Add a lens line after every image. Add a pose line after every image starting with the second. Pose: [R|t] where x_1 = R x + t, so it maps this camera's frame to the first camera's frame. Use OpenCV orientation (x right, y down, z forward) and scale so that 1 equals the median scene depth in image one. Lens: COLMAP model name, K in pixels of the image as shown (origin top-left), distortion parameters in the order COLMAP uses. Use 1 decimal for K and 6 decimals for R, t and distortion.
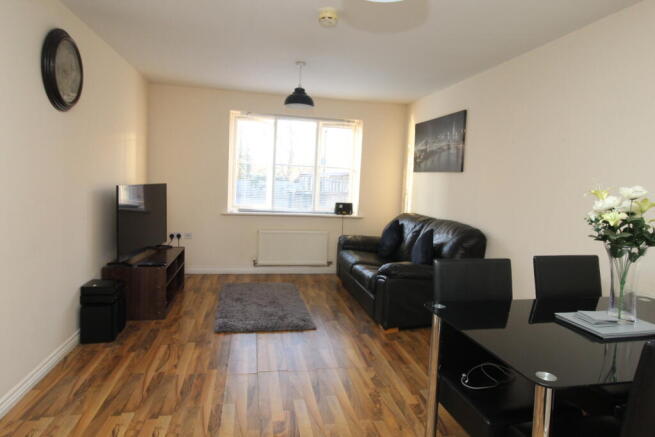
lens RADIAL K [[410.4, 0, 330.6], [0, 410.4, 212.8], [0, 0, 1]] dist [-0.000436, -0.002670]
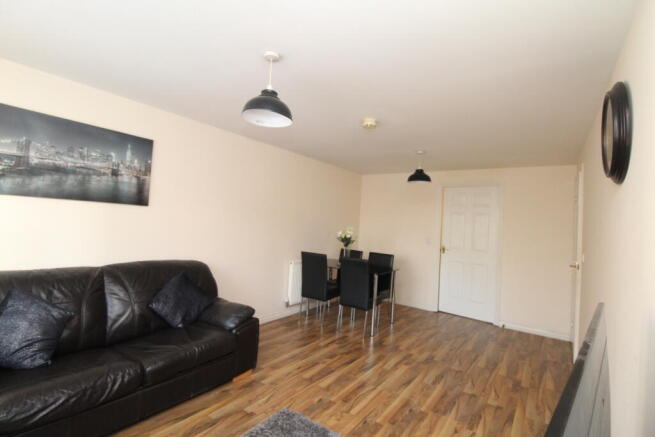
lens RADIAL K [[304.7, 0, 330.2], [0, 304.7, 212.4], [0, 0, 1]] dist [-0.001016, -0.011690]
pose [[-0.681303, -0.063706, 0.729224, -0.512091], [-0.032055, 0.997847, 0.057225, -0.153437], [-0.731299, 0.015612, -0.681878, 1.306580]]
